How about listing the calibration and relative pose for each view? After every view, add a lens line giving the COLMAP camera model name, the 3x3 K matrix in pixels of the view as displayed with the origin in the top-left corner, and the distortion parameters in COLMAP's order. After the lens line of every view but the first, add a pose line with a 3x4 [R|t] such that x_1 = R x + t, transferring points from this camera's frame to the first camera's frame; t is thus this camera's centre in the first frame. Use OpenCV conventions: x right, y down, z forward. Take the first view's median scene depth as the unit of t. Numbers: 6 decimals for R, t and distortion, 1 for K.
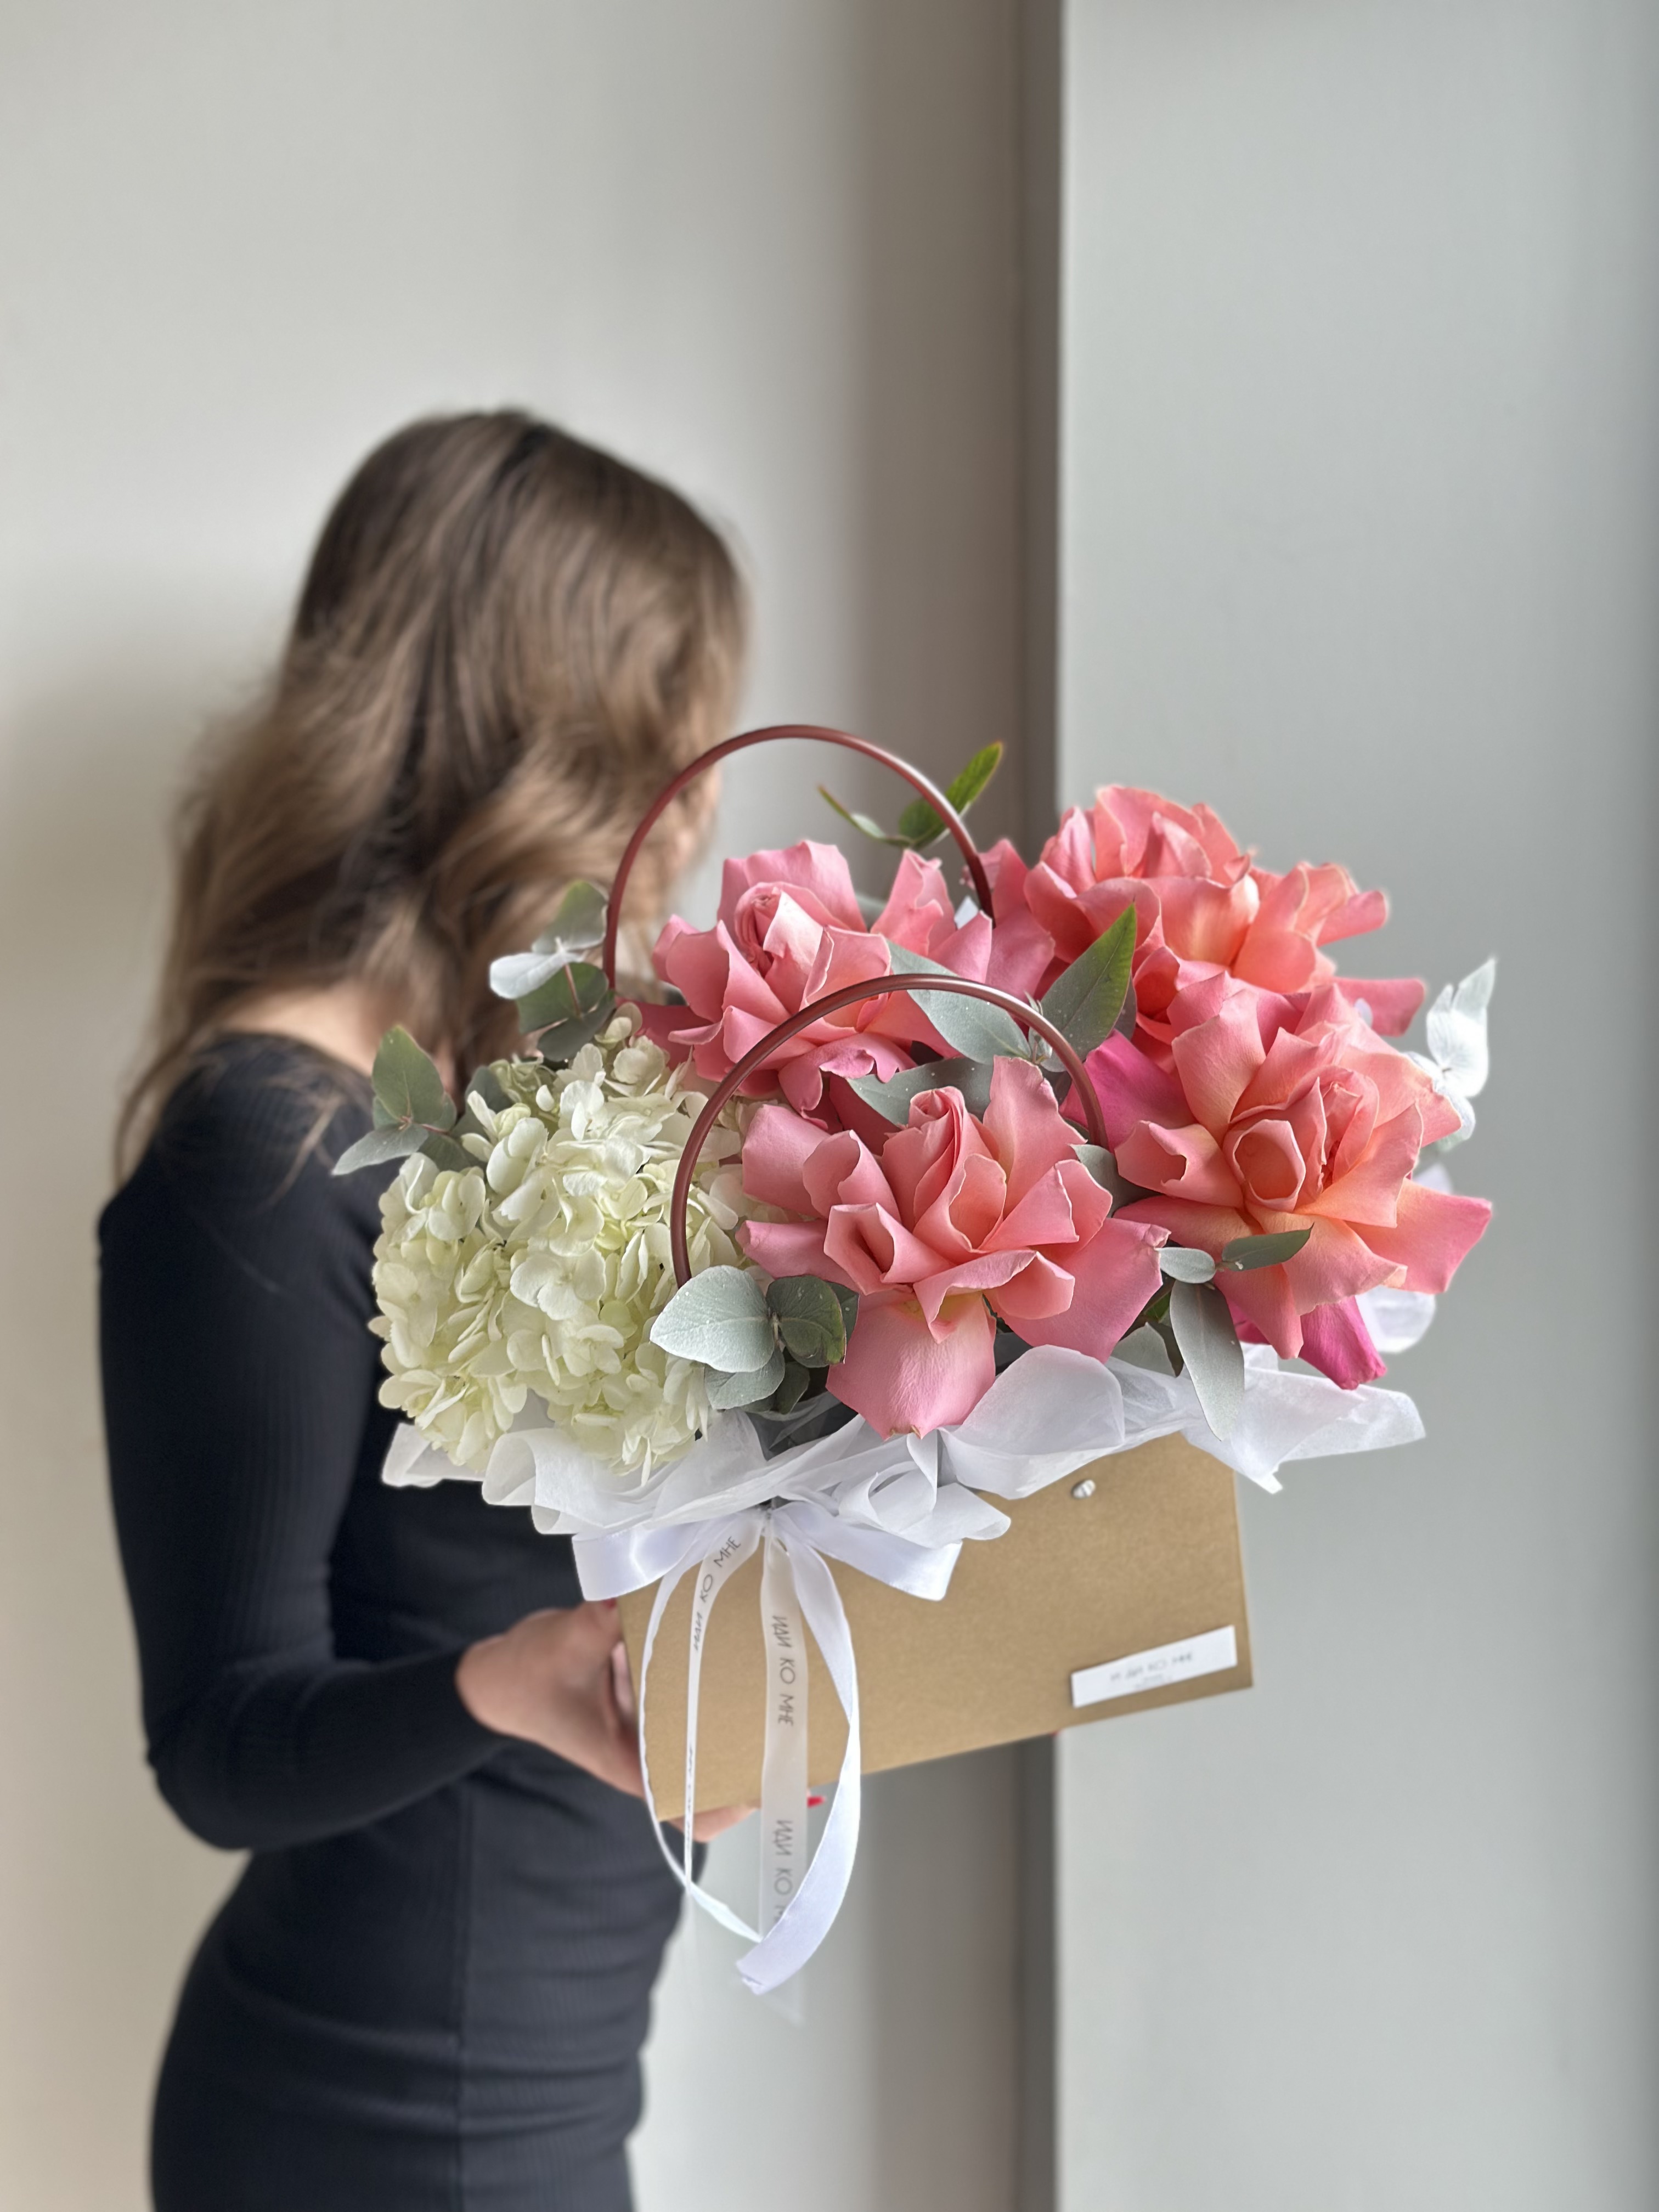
lens RADIAL K [[3034.8, 0, 829.5], [0, 3034.8, 1106.0], [0, 0, 1]] dist [0.072838, 0.013829]
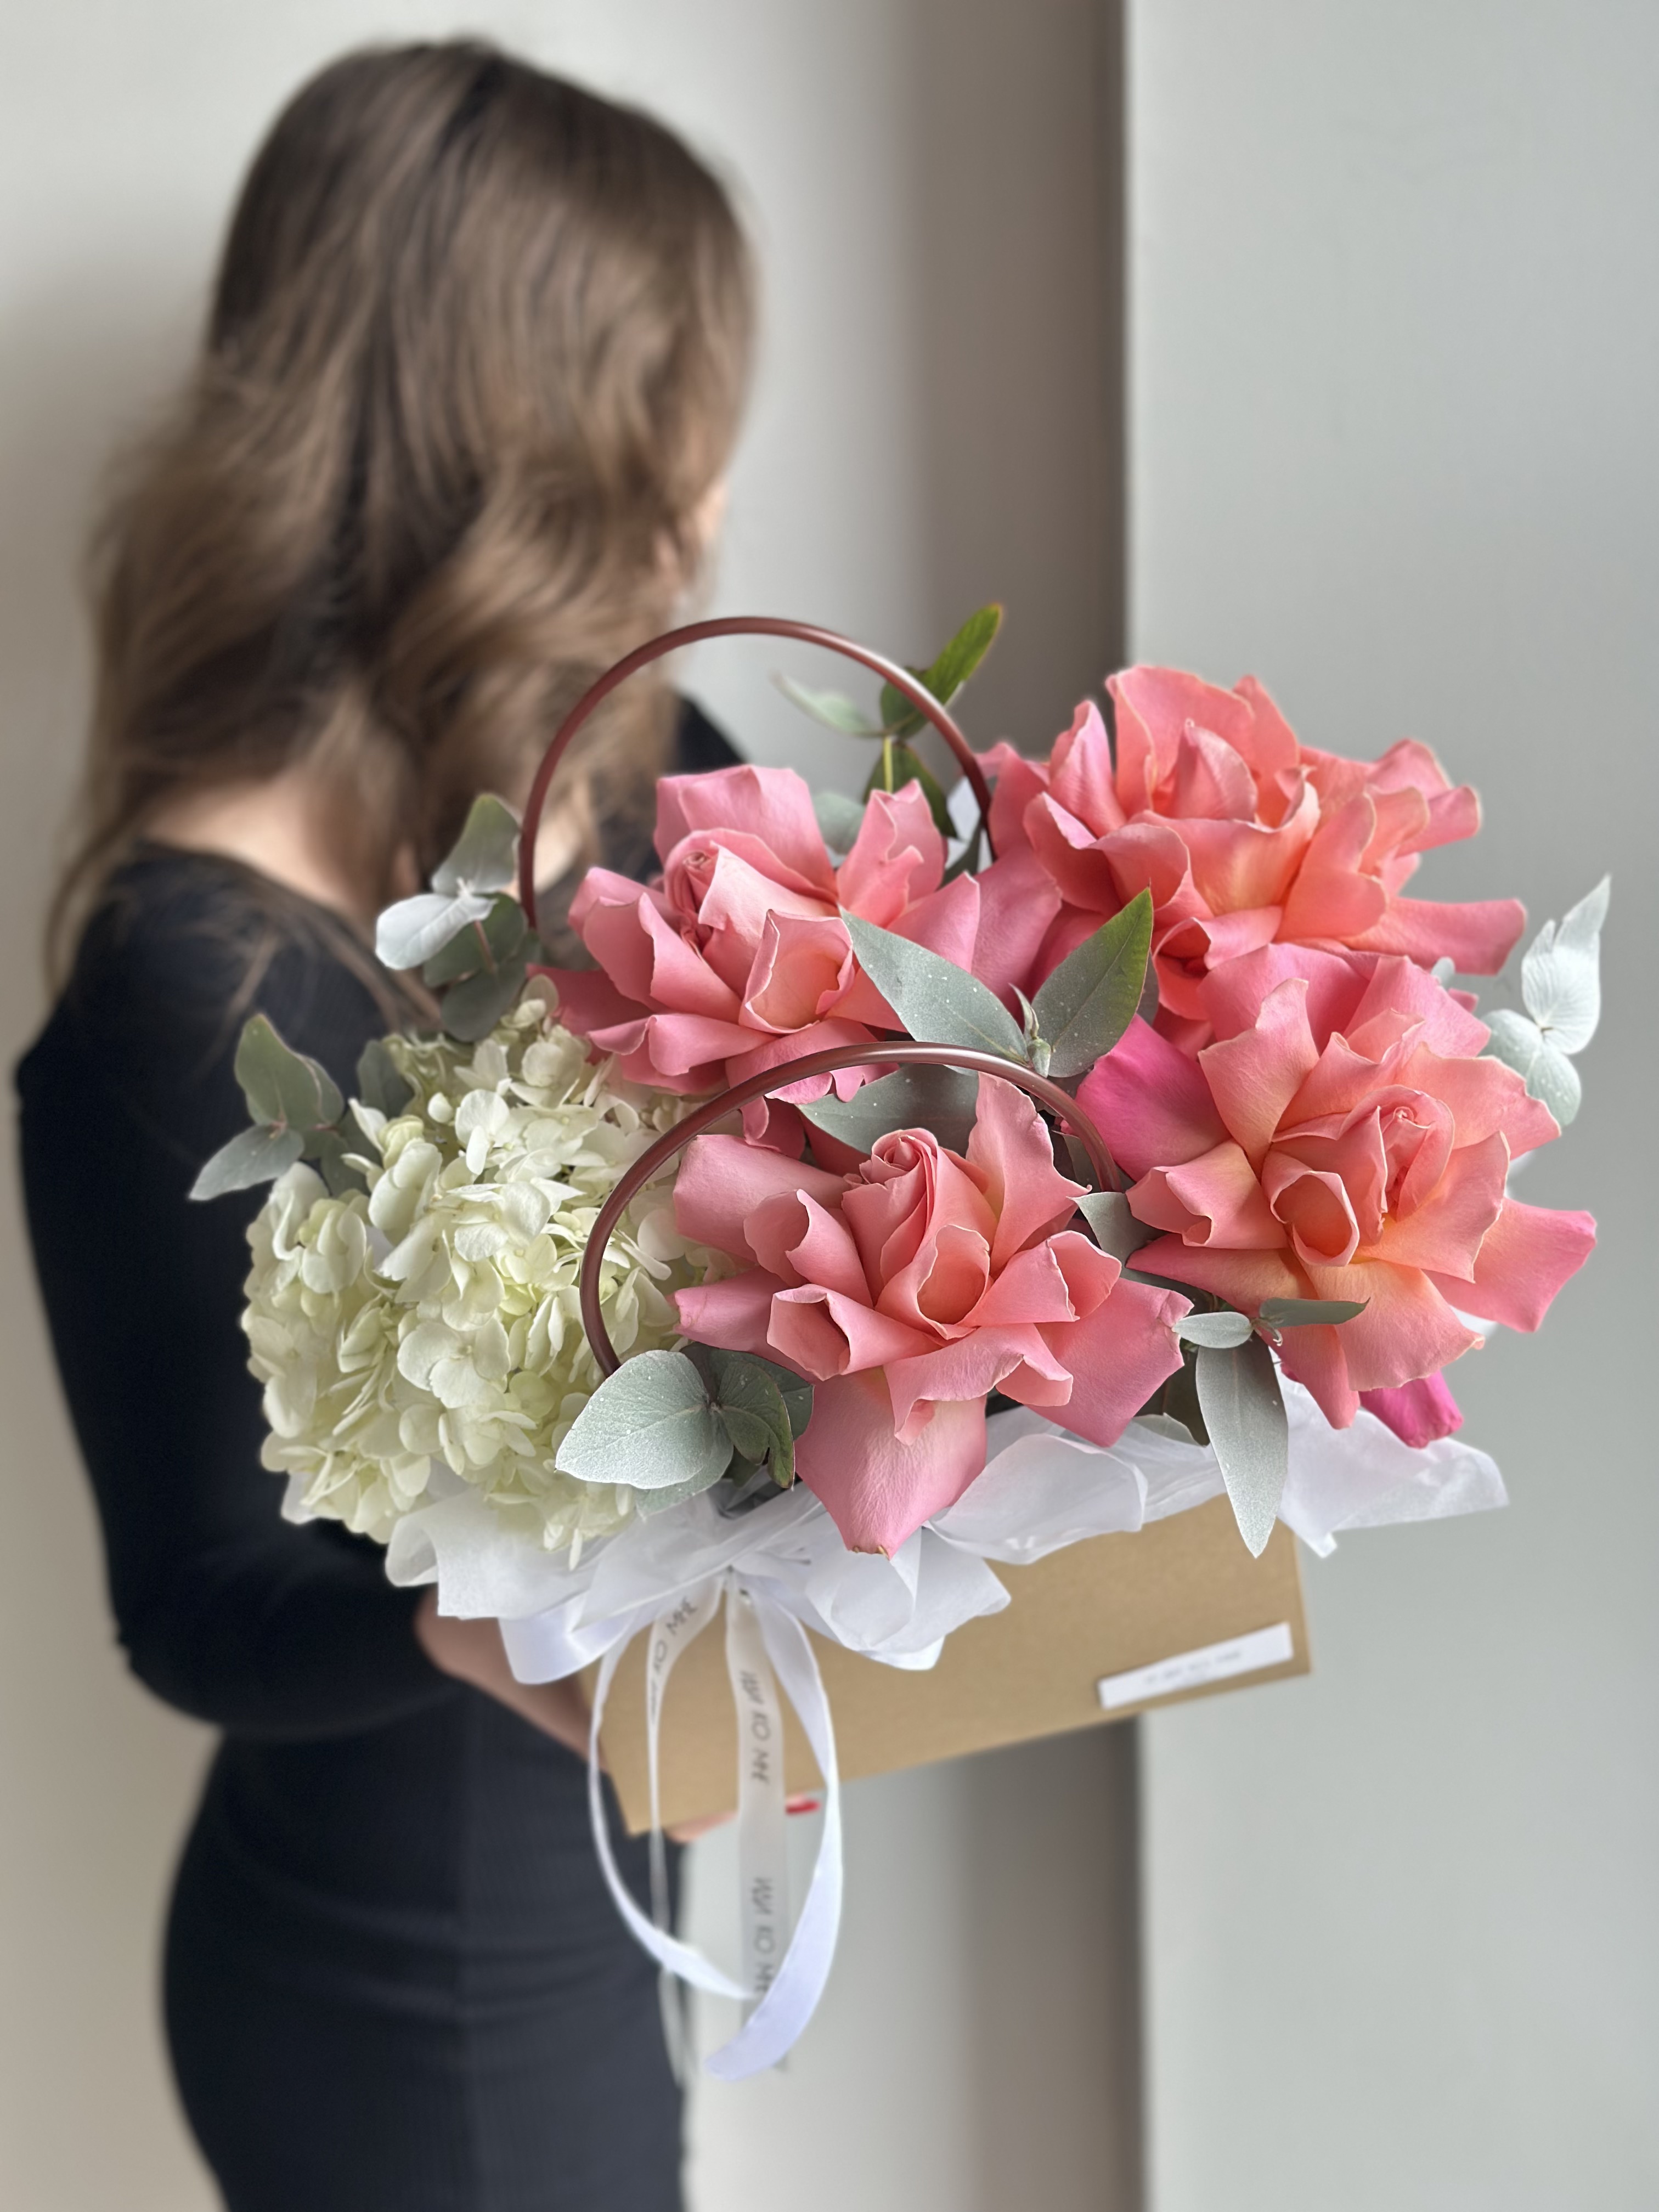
lens RADIAL K [[3034.8, 0, 829.5], [0, 3034.8, 1106.0], [0, 0, 1]] dist [0.072838, 0.013829]
pose [[0.998942, -0.015468, -0.043304, 0.048002], [0.023095, 0.983104, 0.181586, -0.151583], [0.039764, -0.182394, 0.982421, 0.194827]]
